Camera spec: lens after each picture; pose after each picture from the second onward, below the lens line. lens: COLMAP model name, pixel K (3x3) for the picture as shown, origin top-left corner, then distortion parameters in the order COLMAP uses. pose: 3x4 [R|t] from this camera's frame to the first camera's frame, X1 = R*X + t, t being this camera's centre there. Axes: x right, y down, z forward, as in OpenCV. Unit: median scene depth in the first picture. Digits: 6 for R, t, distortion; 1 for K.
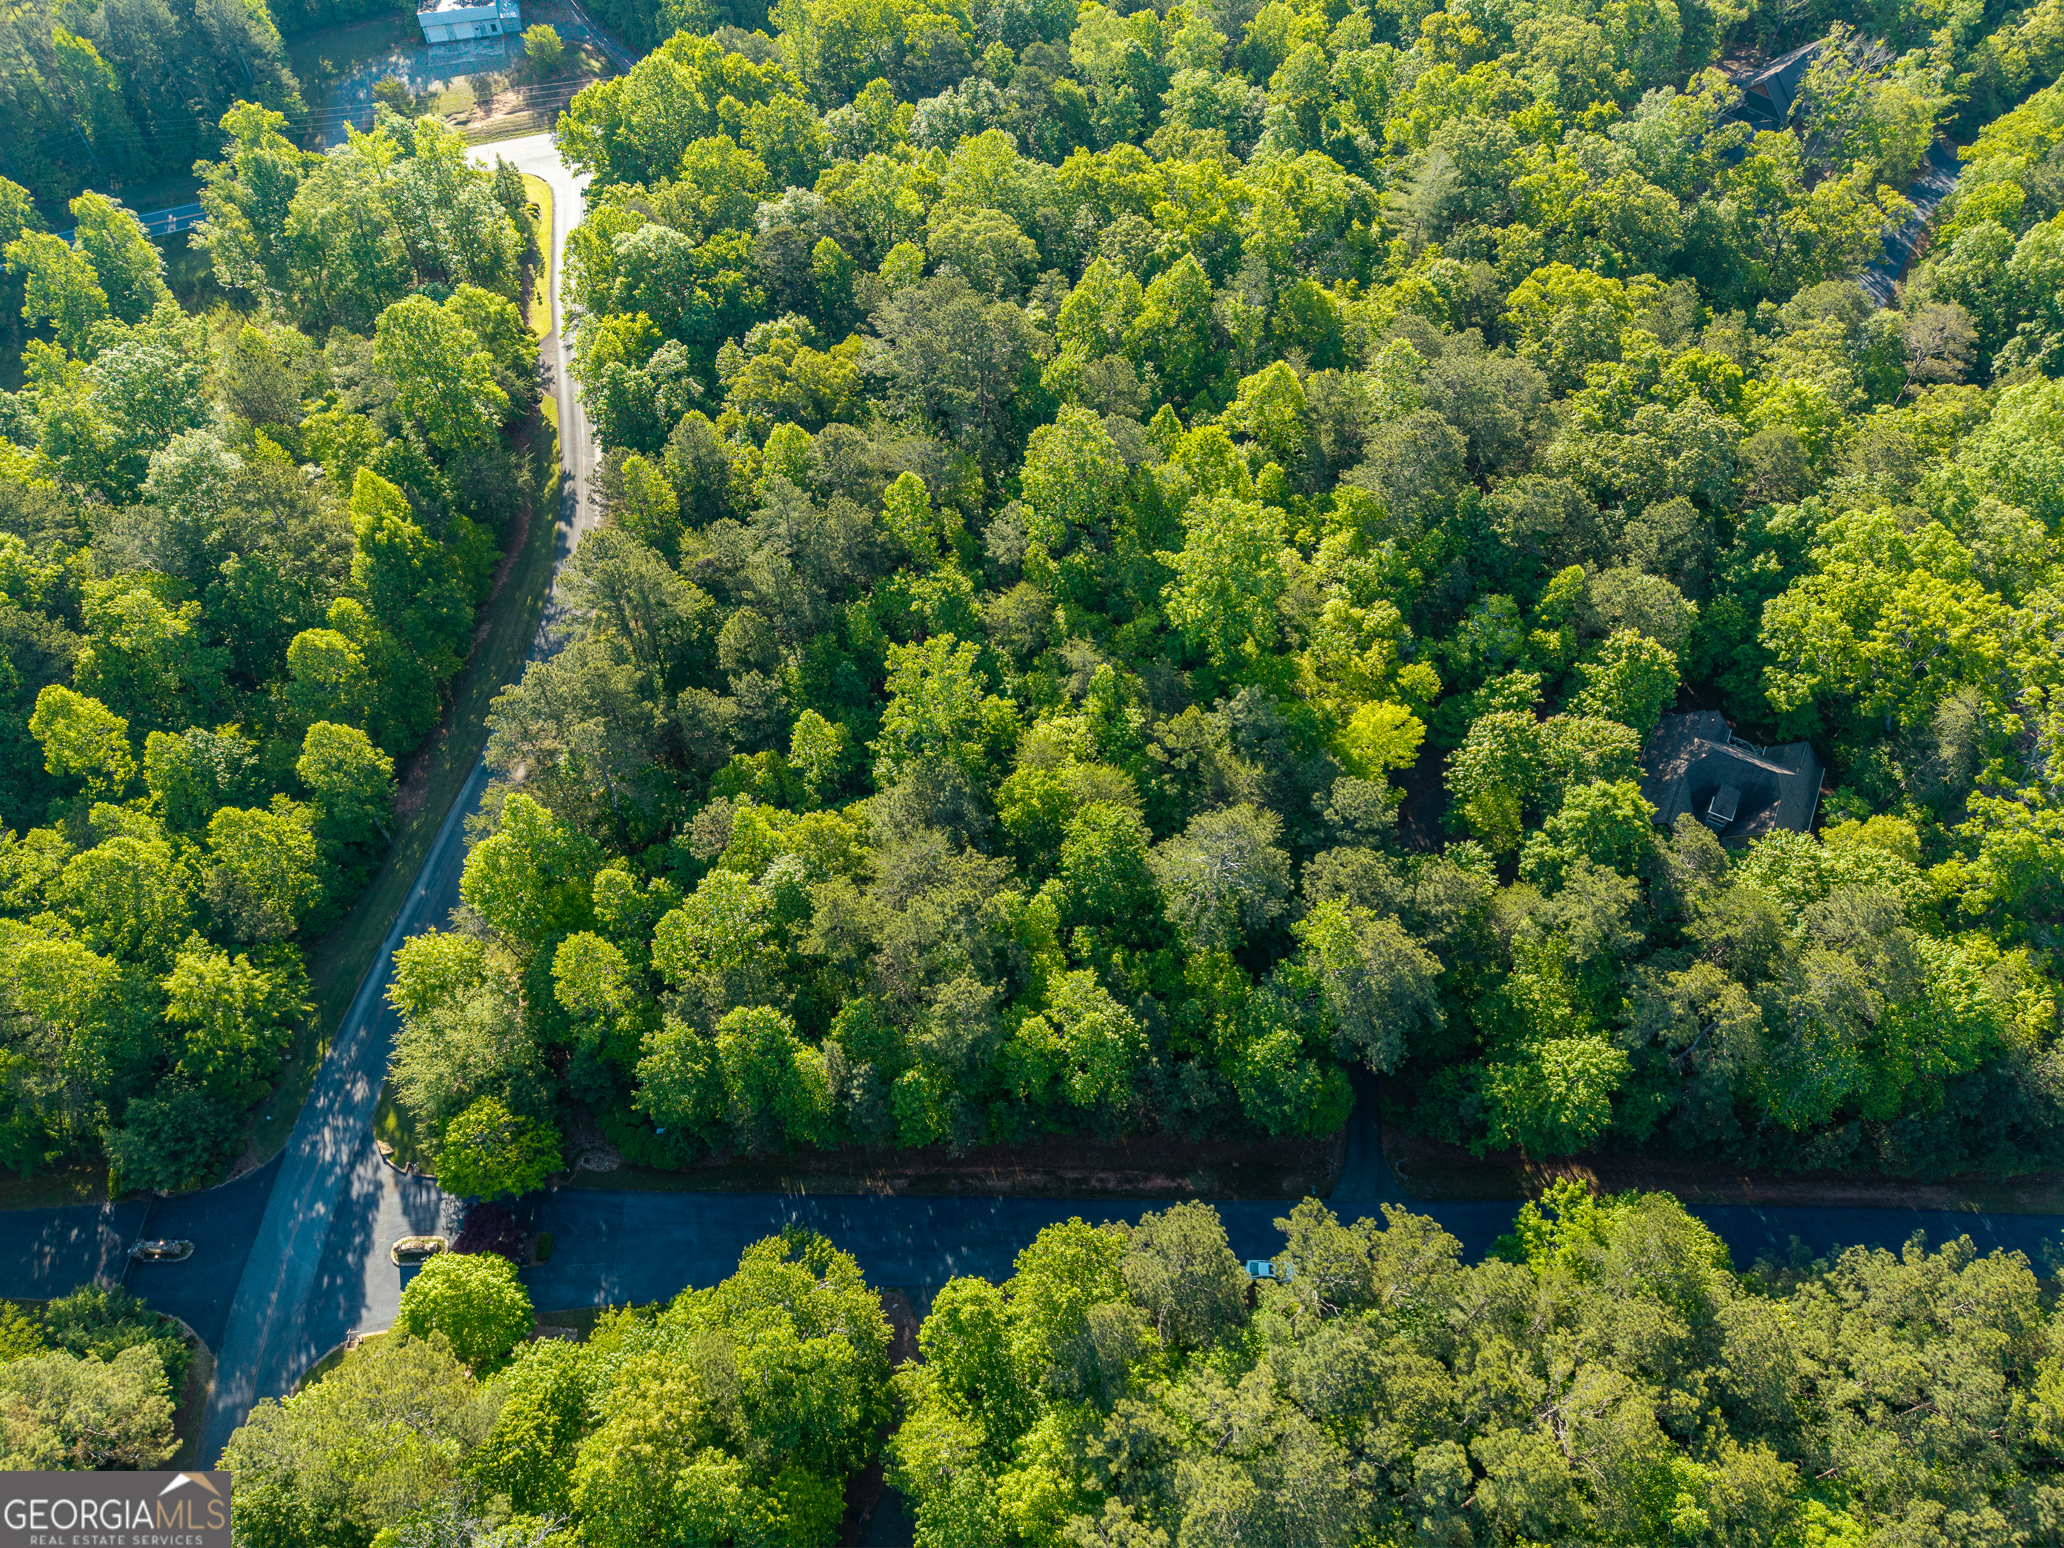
lens RADIAL K [[1417.5, 0, 1030.0], [0, 1417.5, 778.6], [0, 0, 1]] dist [0.004211, -0.014821]
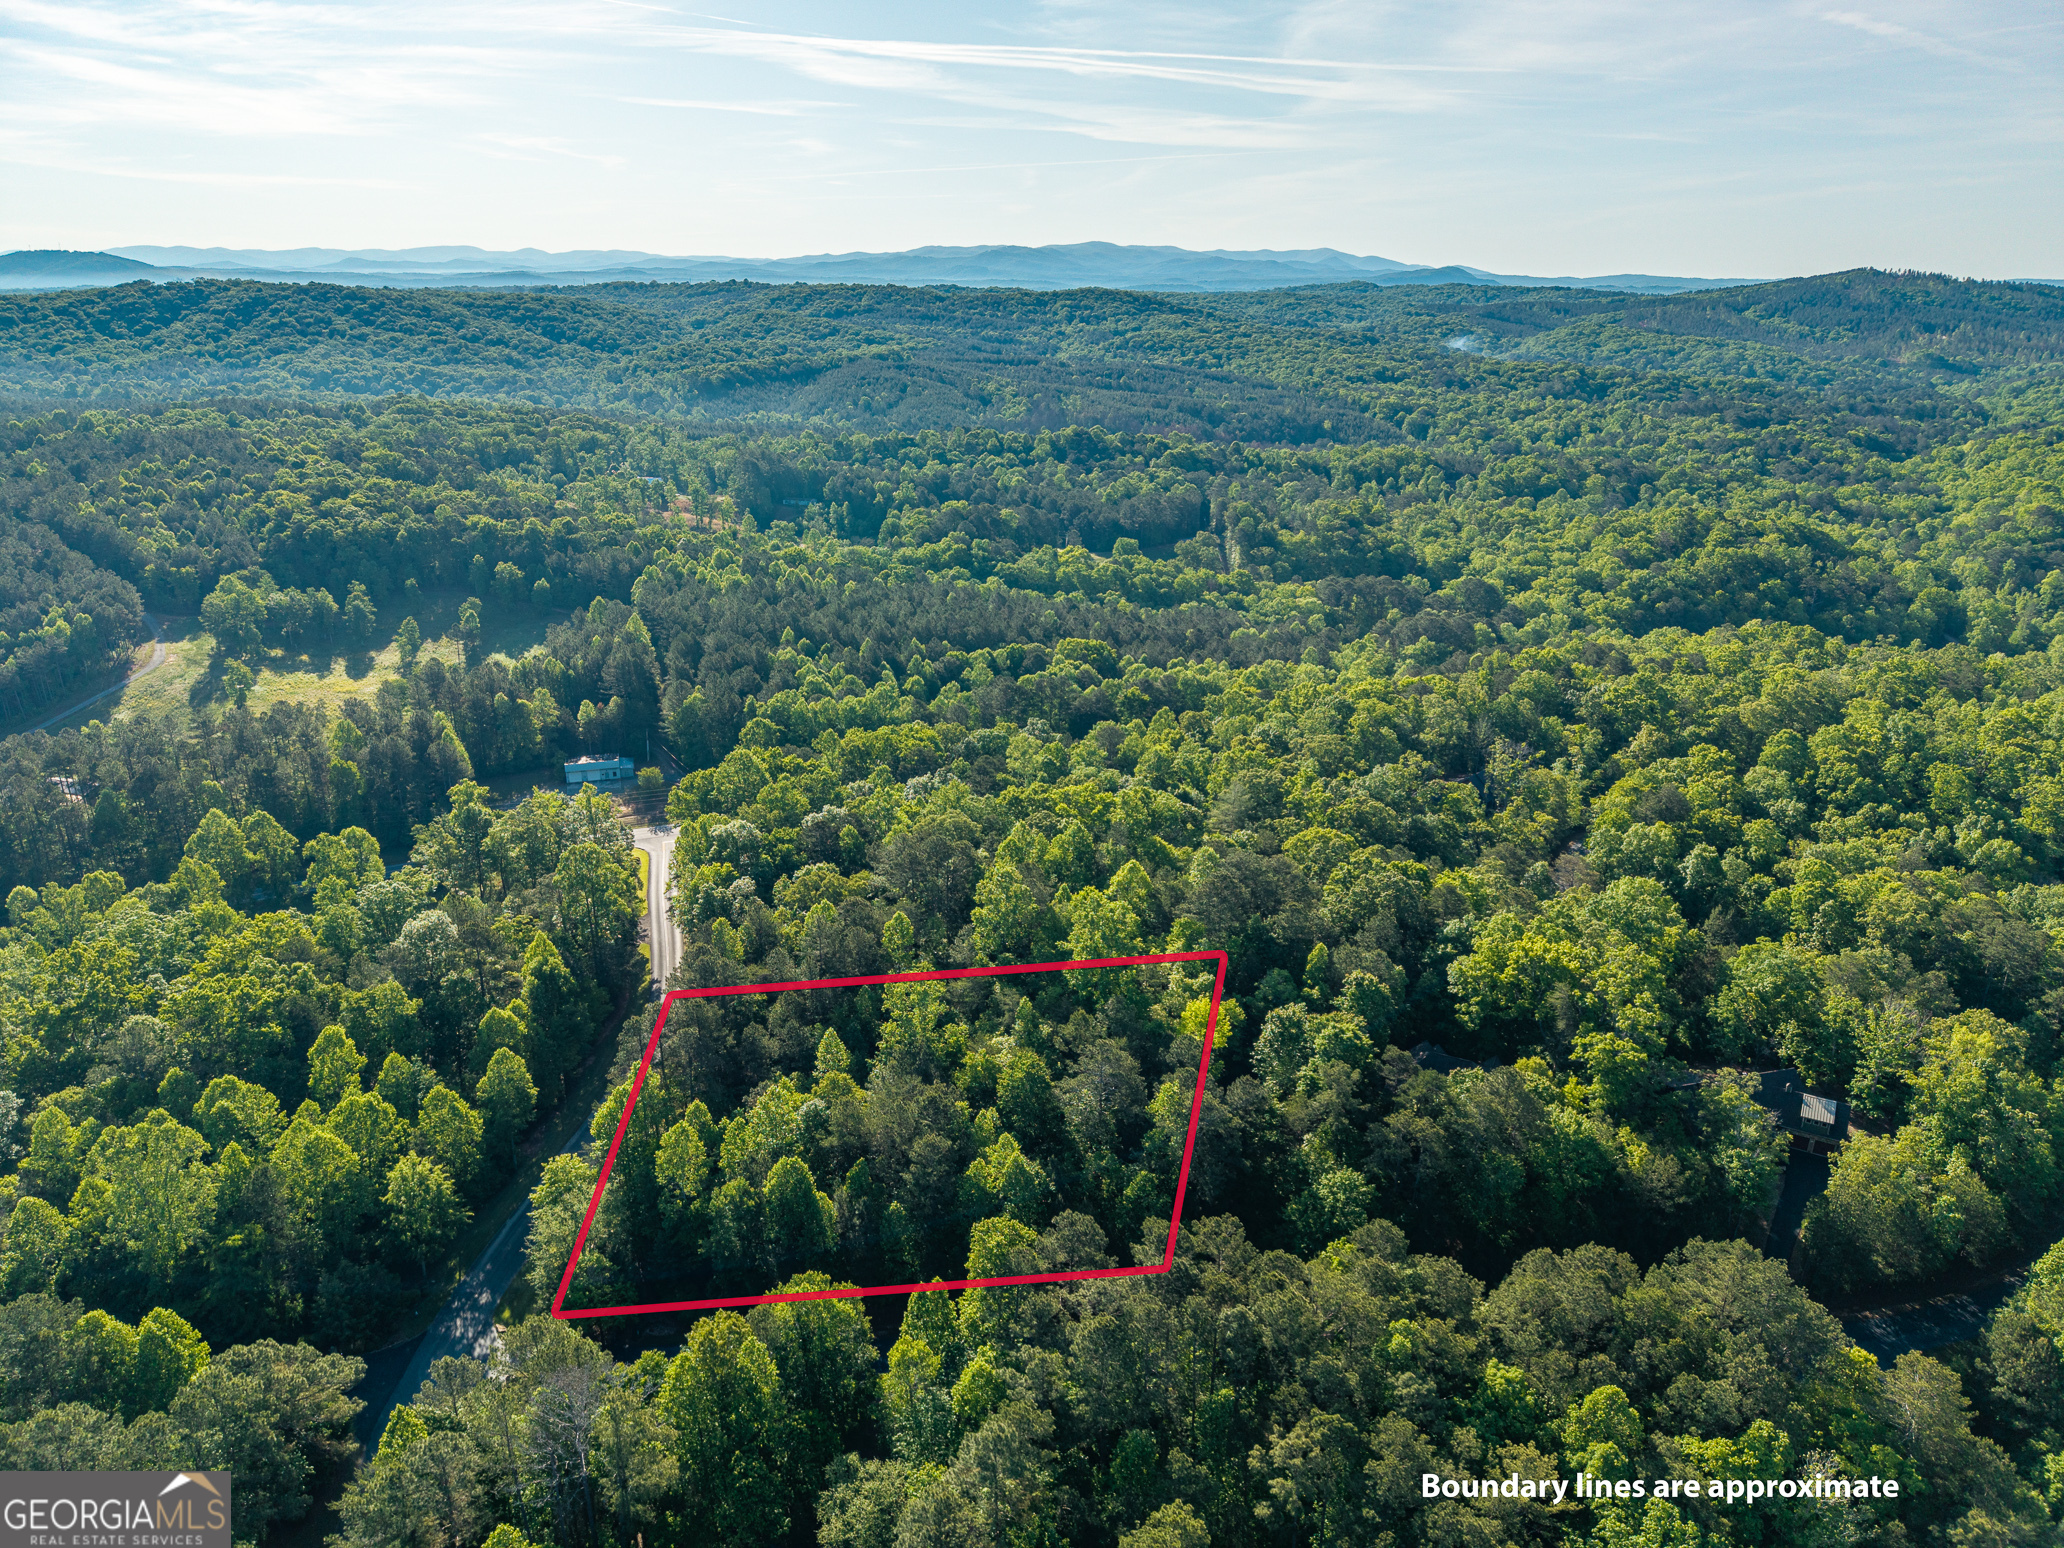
lens RADIAL K [[1417.5, 0, 1030.3], [0, 1417.5, 769.9], [0, 0, 1]] dist [0.004211, -0.014821]
pose [[0.999567, -0.009546, 0.027832, 0.017551], [0.023596, 0.825154, -0.564414, 0.572903], [-0.017578, 0.564826, 0.825022, -0.410838]]
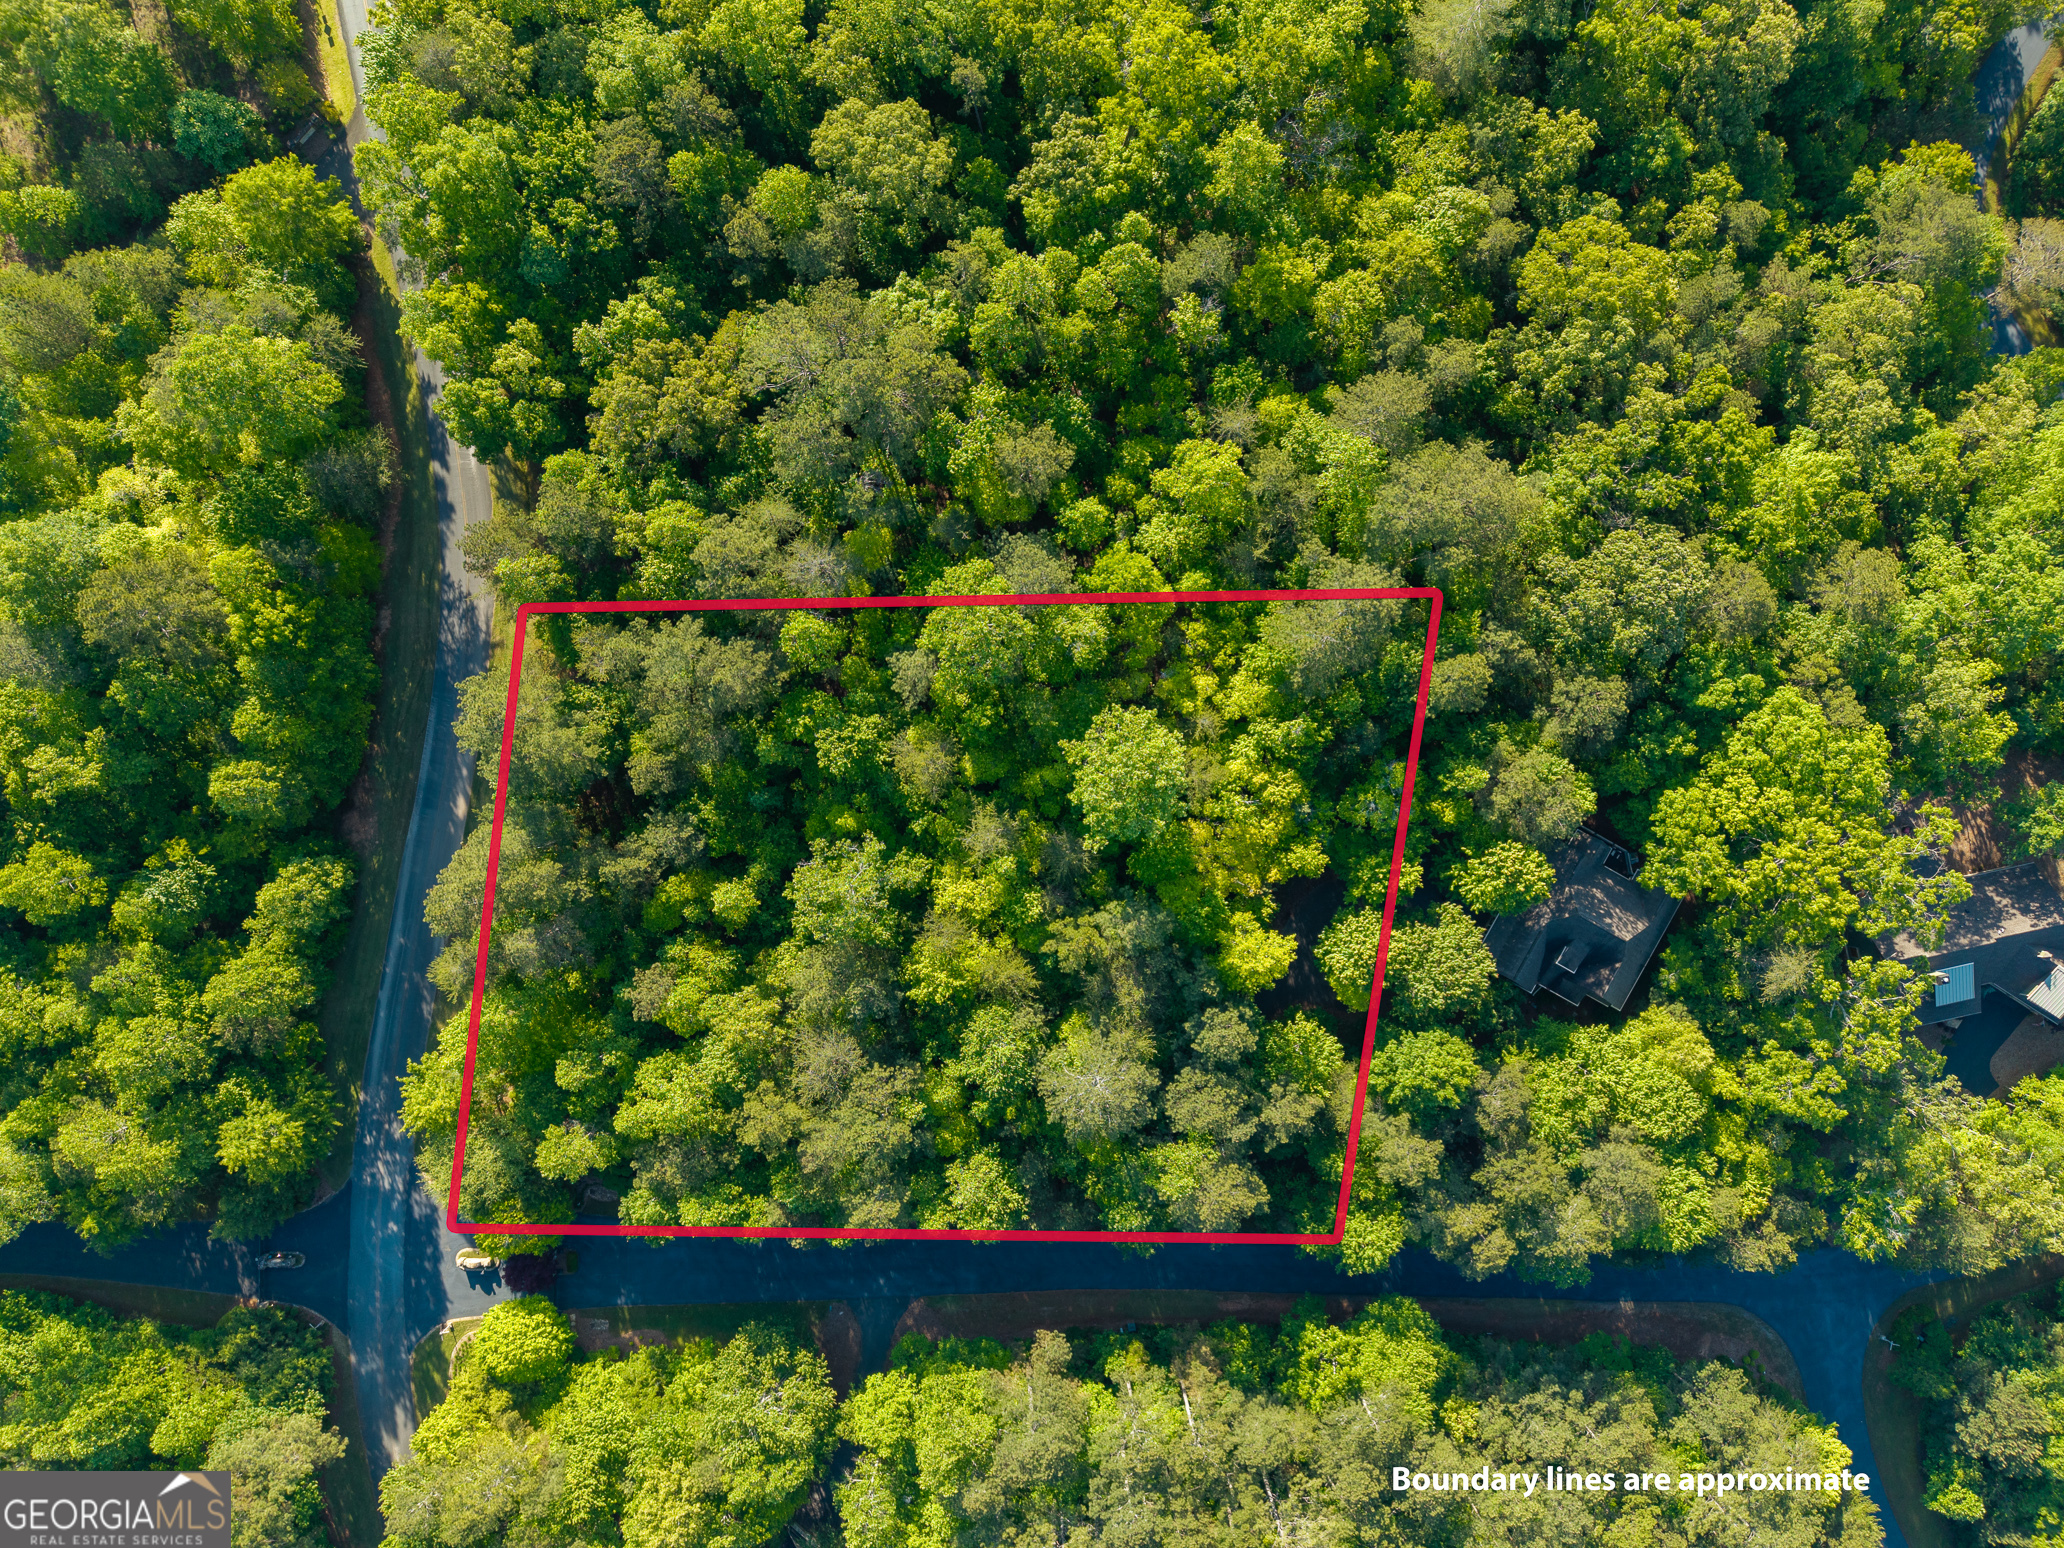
lens RADIAL K [[1417.5, 0, 1026.0], [0, 1417.5, 768.6], [0, 0, 1]] dist [0.004211, -0.014821]
pose [[0.999974, 0.007201, -0.000926, 0.065962], [-0.005238, 0.803841, 0.594821, -0.735416], [0.005028, -0.594800, 0.803858, 0.199465]]
